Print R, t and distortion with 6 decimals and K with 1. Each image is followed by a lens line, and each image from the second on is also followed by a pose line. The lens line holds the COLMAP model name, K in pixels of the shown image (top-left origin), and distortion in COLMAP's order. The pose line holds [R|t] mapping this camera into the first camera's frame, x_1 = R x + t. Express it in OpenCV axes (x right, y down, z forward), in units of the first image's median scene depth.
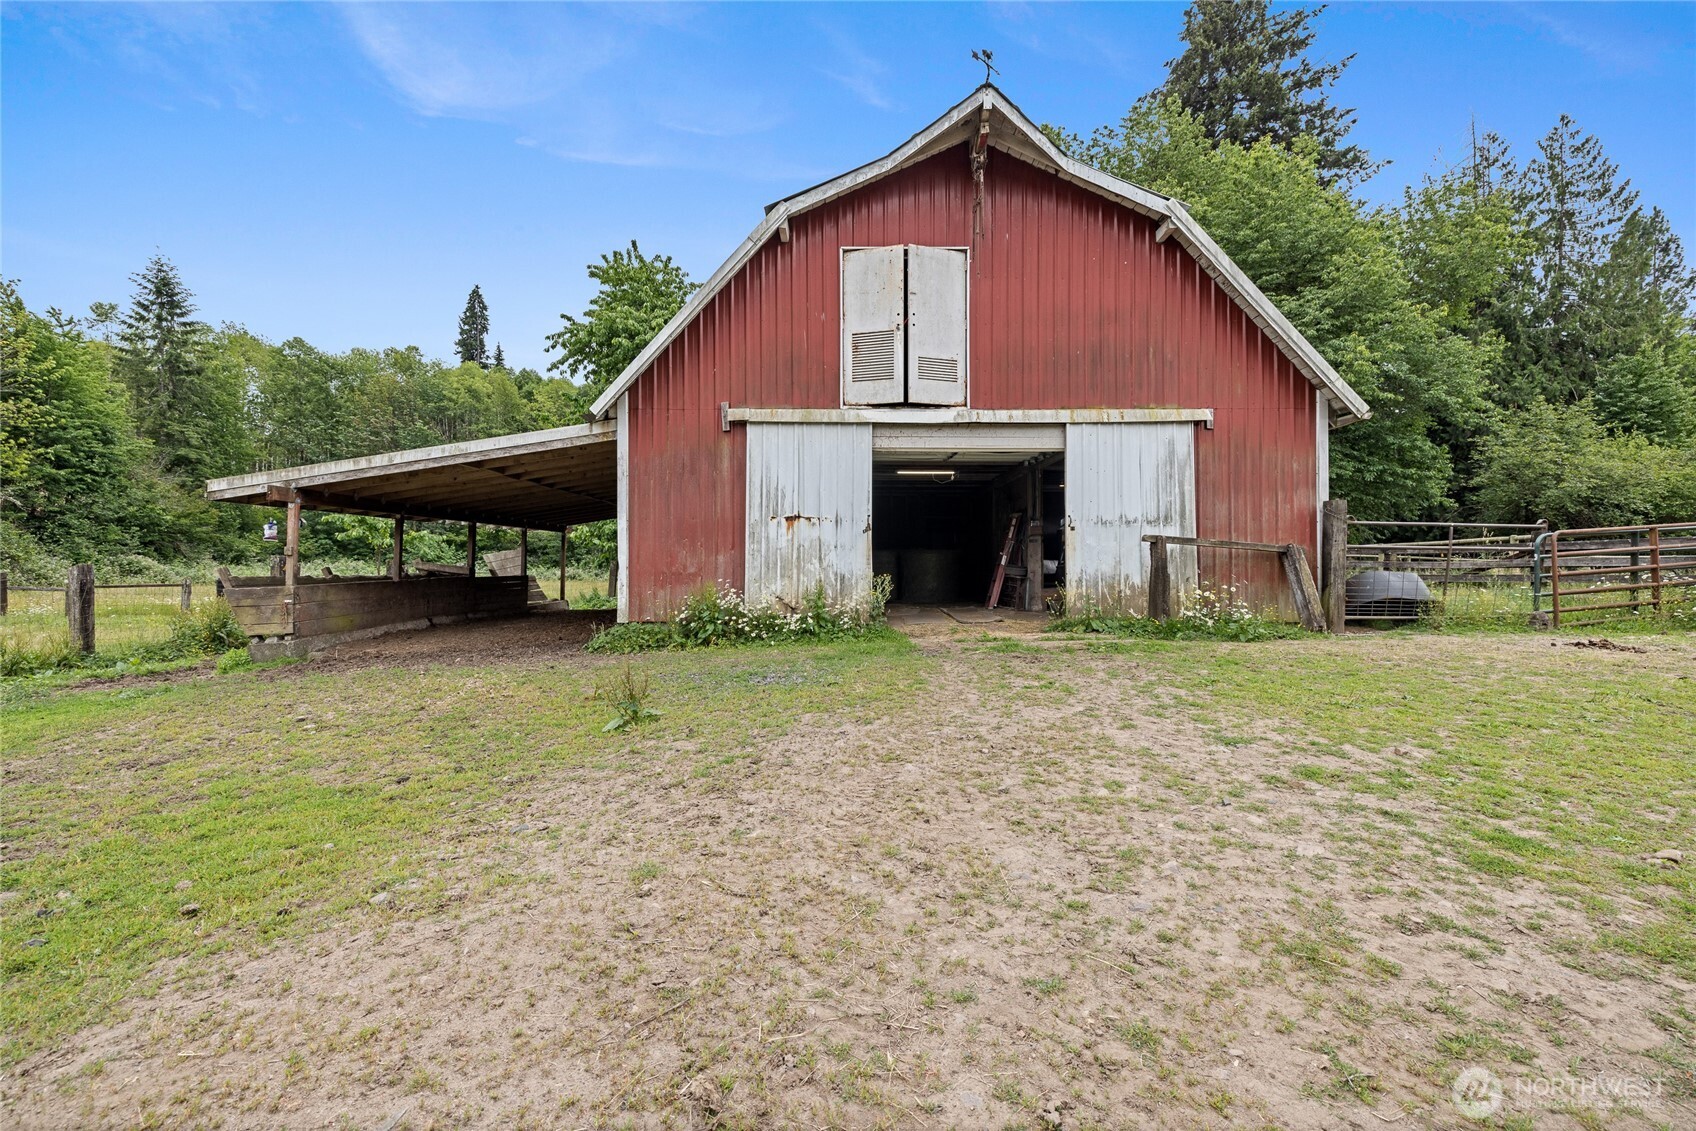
lens RADIAL K [[711.0, 0, 846.3], [0, 711.0, 572.4], [0, 0, 1]] dist [0.000180, -0.000007]
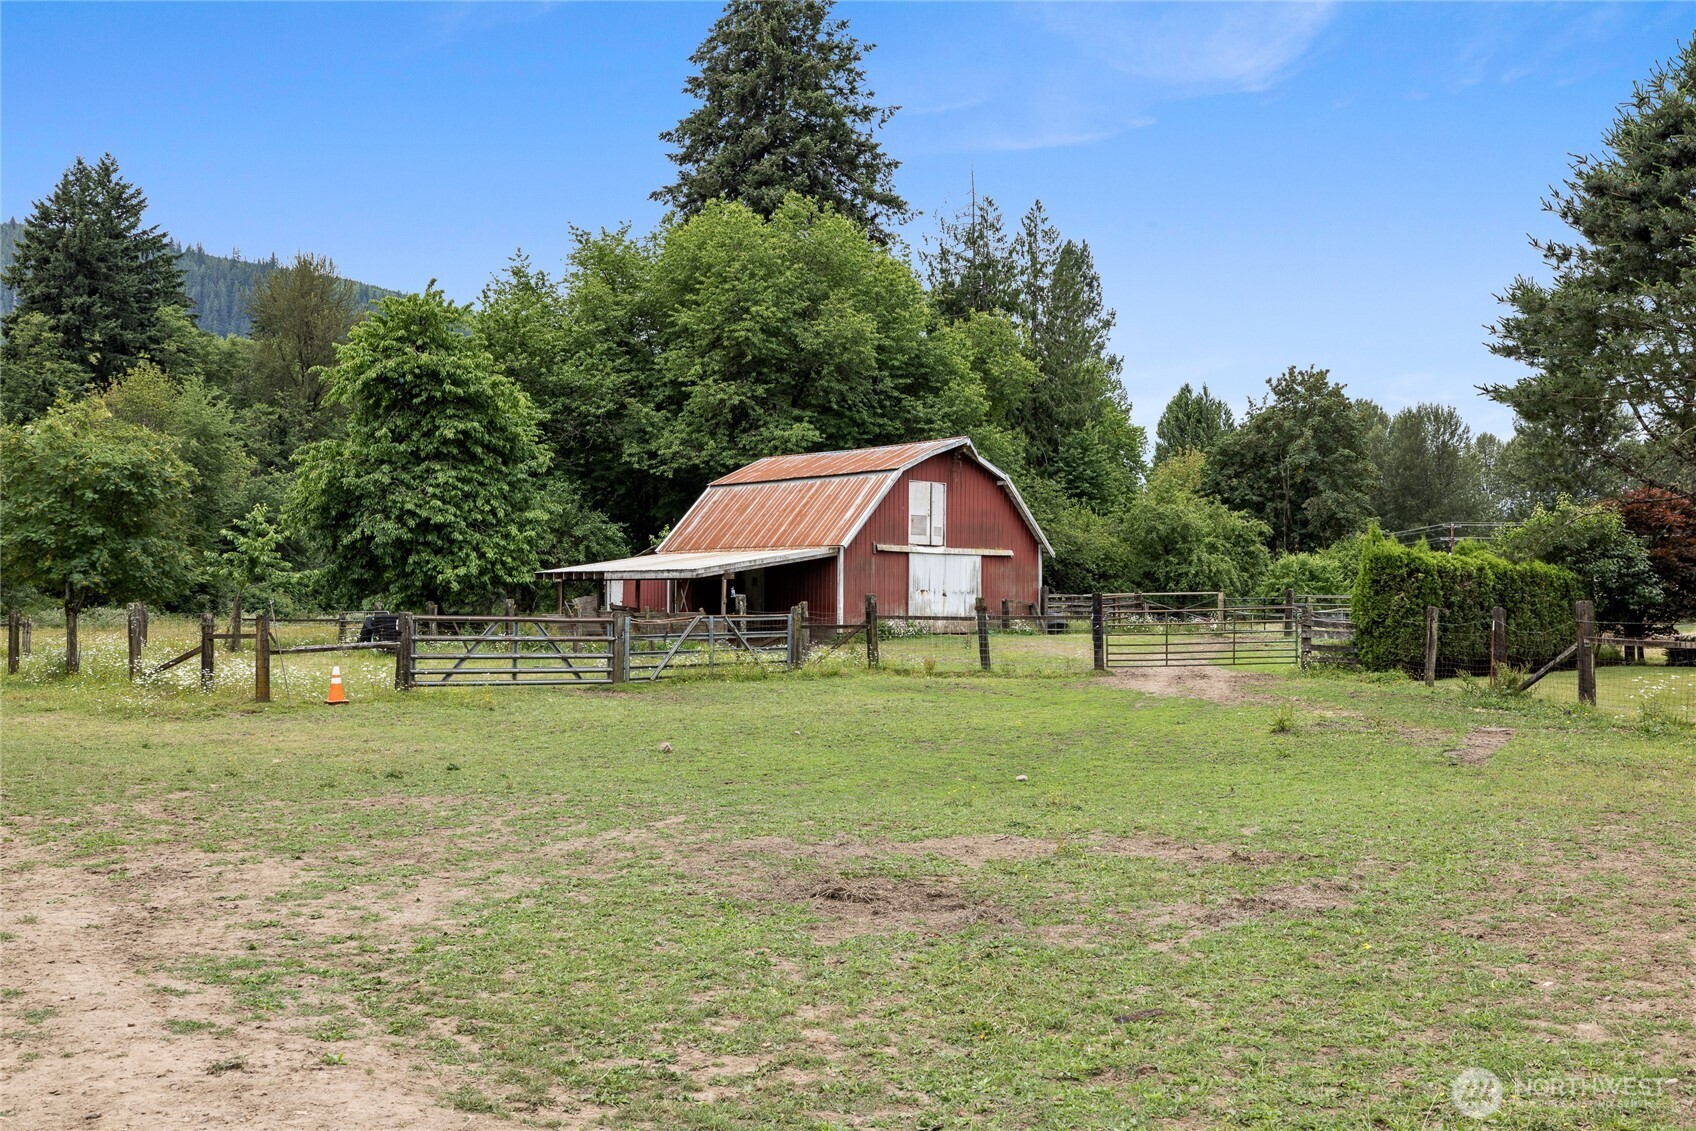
lens RADIAL K [[1713.3, 0, 848.2], [0, 1713.3, 567.5], [0, 0, 1]] dist [0.008415, 0.000000]
pose [[0.744293, 0.026408, 0.667331, -0.956791], [-0.007224, 0.999478, -0.031496, 0.008590], [-0.667814, 0.018621, 0.744095, -0.760176]]
